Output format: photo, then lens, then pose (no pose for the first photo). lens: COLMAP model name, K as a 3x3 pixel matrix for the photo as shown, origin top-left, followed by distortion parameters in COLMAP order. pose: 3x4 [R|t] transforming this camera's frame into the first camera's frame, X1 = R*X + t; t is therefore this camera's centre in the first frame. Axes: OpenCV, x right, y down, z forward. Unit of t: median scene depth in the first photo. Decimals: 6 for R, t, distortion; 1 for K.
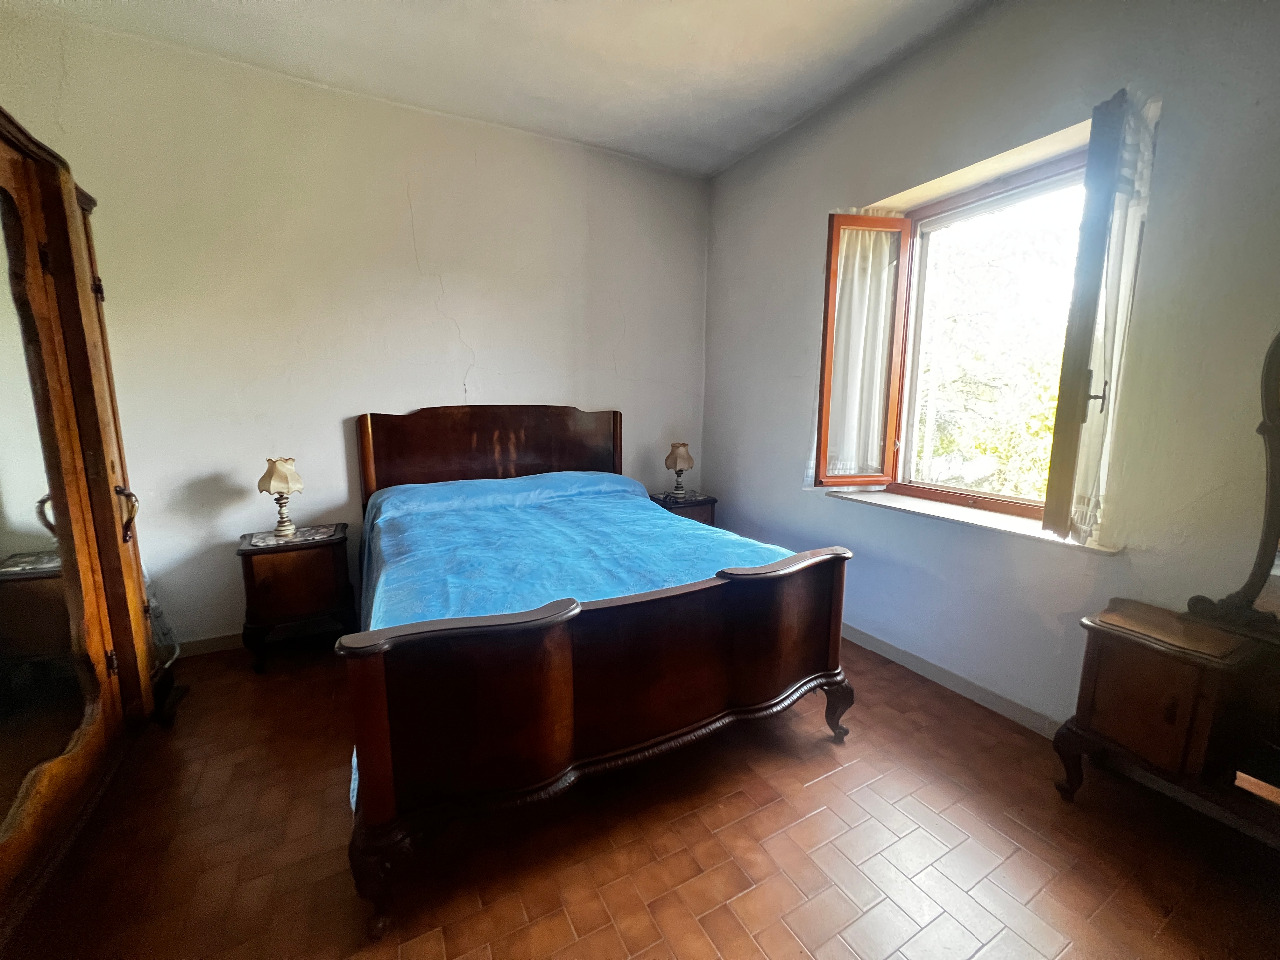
lens RADIAL K [[517.3, 0, 637.5], [0, 517.3, 486.1], [0, 0, 1]] dist [-0.002276, 0.000418]
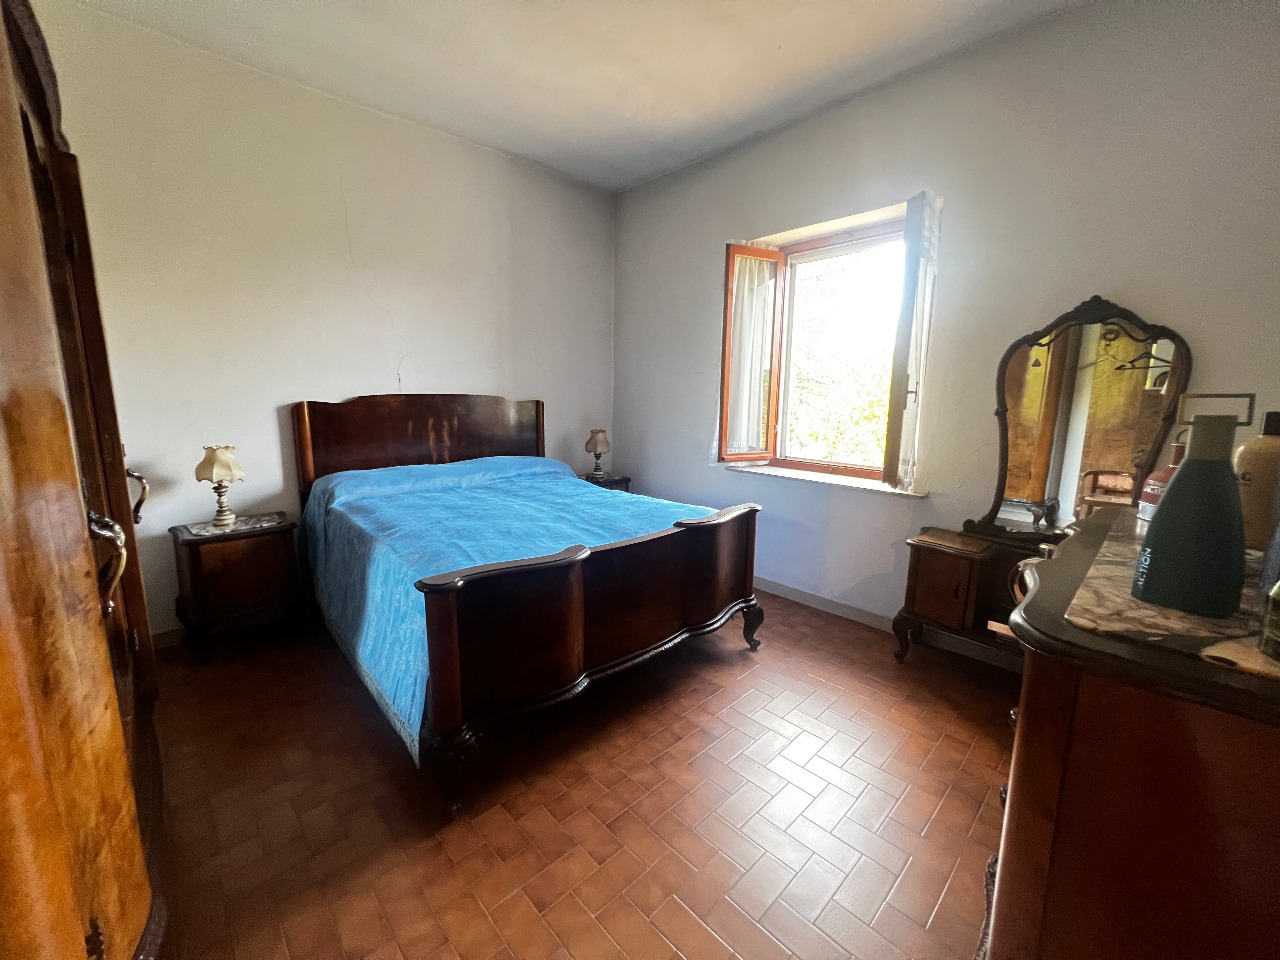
lens RADIAL K [[517.3, 0, 639.1], [0, 517.3, 488.1], [0, 0, 1]] dist [-0.002276, 0.000418]
pose [[0.964128, -0.037454, 0.262783, -0.221090], [0.032400, 0.999198, 0.023542, 0.034901], [-0.263454, -0.014183, 0.964568, -0.192495]]
